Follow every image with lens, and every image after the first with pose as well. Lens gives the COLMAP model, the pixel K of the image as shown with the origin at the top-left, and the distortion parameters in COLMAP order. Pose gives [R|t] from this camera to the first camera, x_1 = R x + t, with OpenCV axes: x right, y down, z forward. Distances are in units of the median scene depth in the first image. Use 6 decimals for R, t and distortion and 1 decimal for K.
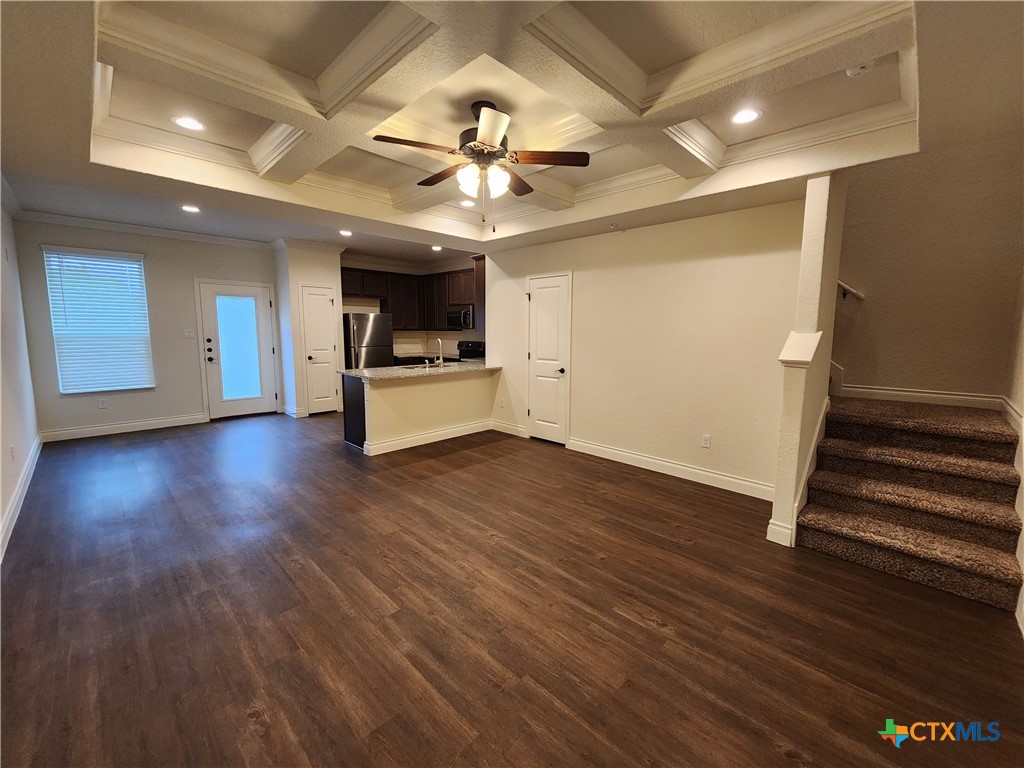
lens RADIAL K [[417.4, 0, 521.1], [0, 417.4, 378.0], [0, 0, 1]] dist [-0.000691, -0.000504]
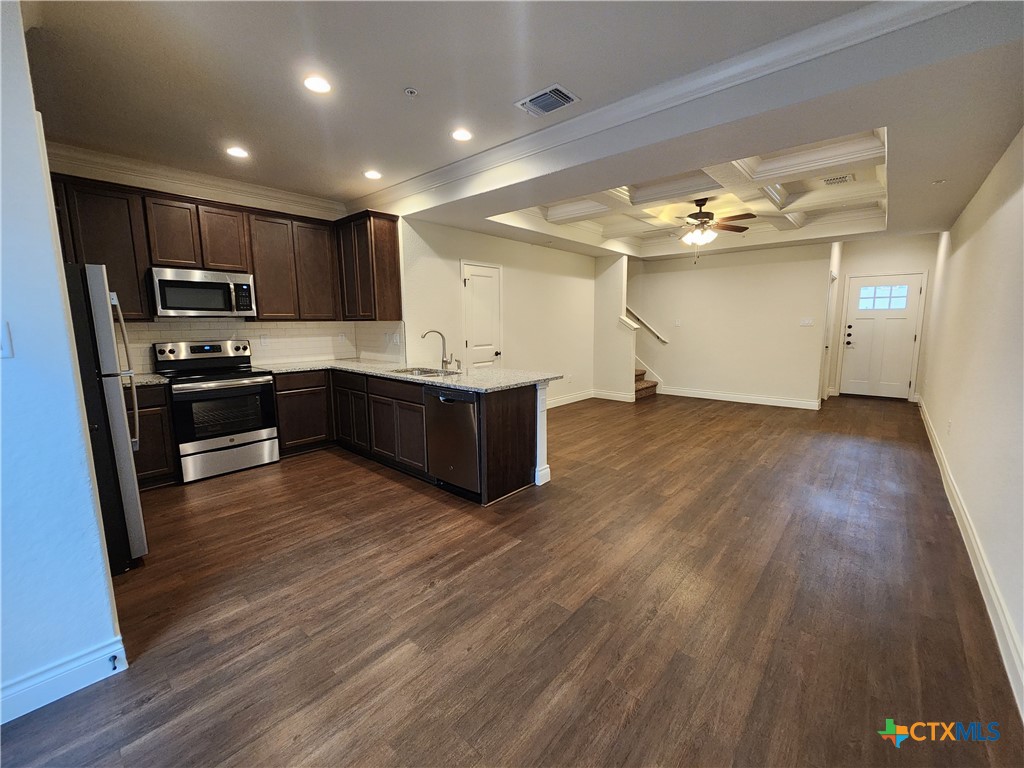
lens RADIAL K [[417.4, 0, 521.1], [0, 417.4, 378.0], [0, 0, 1]] dist [-0.000691, -0.000504]
pose [[-0.050431, -0.145714, 0.988041, -1.137332], [0.122559, 0.980919, 0.150920, -0.127063], [-0.991179, 0.128704, -0.031610, 1.092110]]
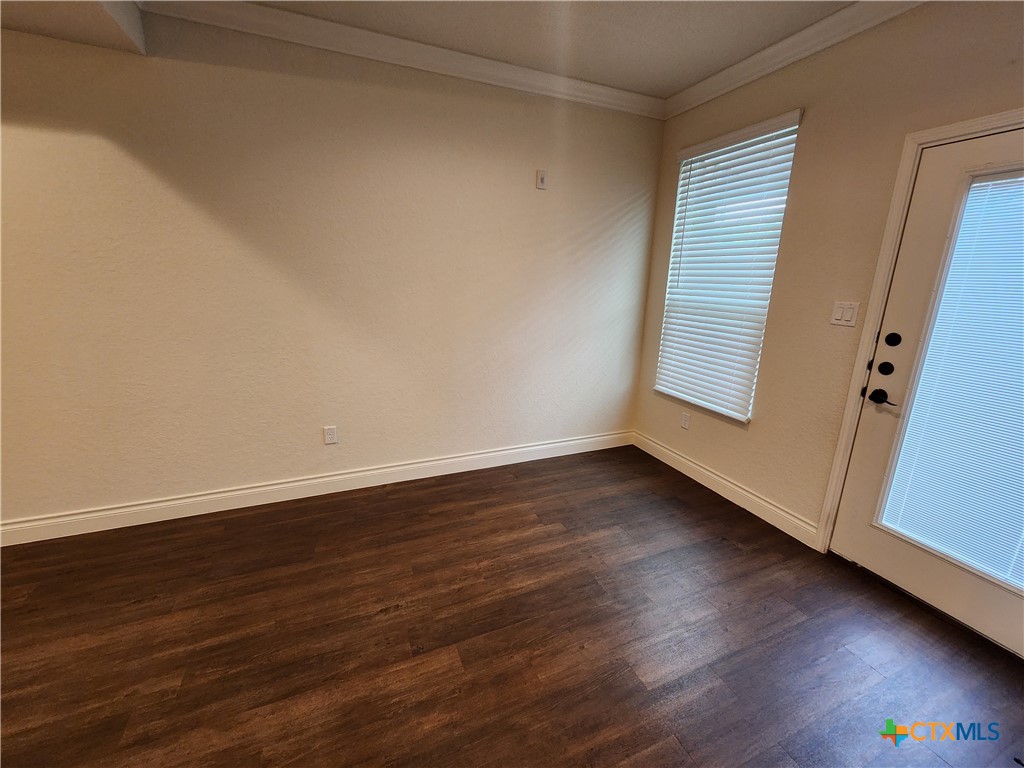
lens RADIAL K [[415.9, 0, 518.9], [0, 415.9, 380.8], [0, 0, 1]] dist [-0.002413, -0.000288]
pose [[-0.390622, 0.208589, -0.896608, -0.478054], [-0.133438, 0.950873, 0.279348, -0.152310], [0.910829, 0.228761, -0.343598, 1.182488]]
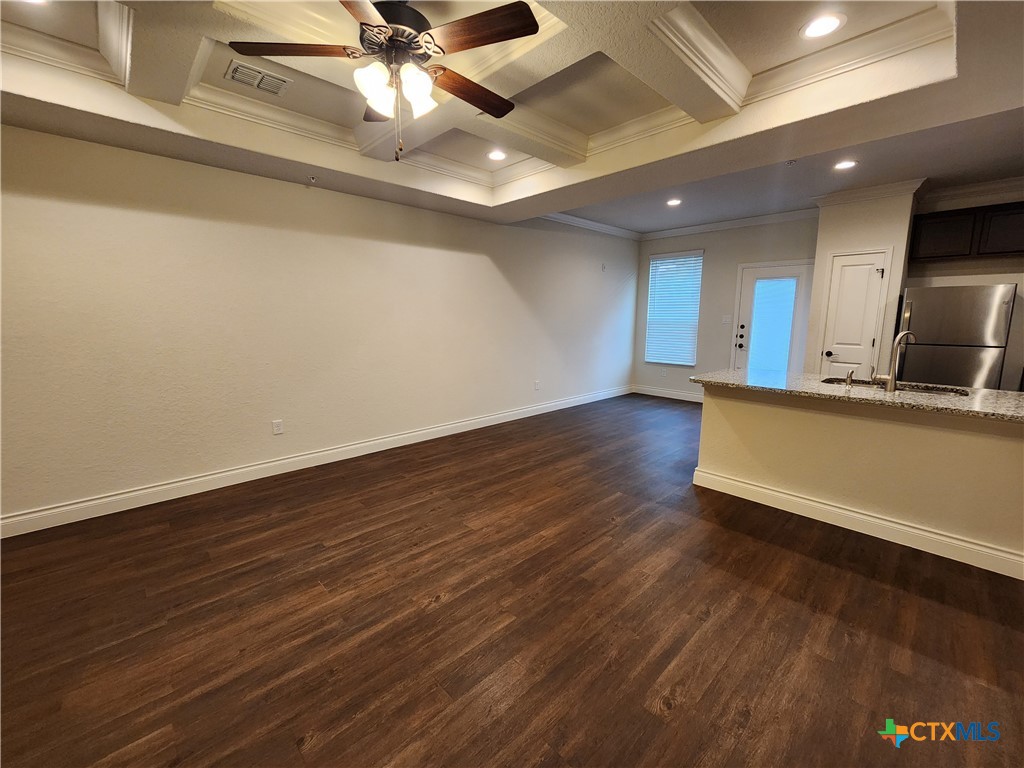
lens RADIAL K [[416.3, 0, 524.8], [0, 416.3, 378.5], [0, 0, 1]] dist [0.011894, -0.007732]
pose [[-0.034095, 0.143501, -0.989063, 0.371018], [-0.121688, 0.981679, 0.146624, -0.071562], [0.991983, 0.125356, -0.016008, 0.716212]]
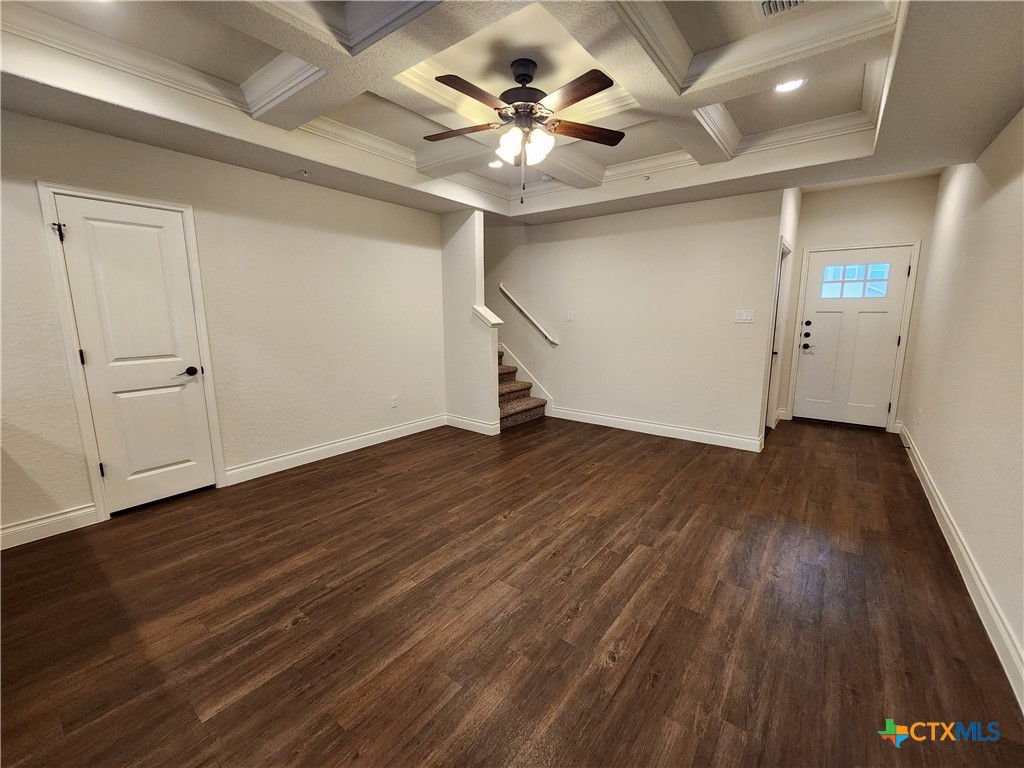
lens RADIAL K [[416.3, 0, 524.8], [0, 416.3, 378.5], [0, 0, 1]] dist [0.011894, -0.007732]
pose [[-0.122542, -0.170659, 0.977680, -0.622632], [0.112721, 0.976337, 0.184553, -0.072219], [-0.986041, 0.132821, -0.100405, 0.650765]]
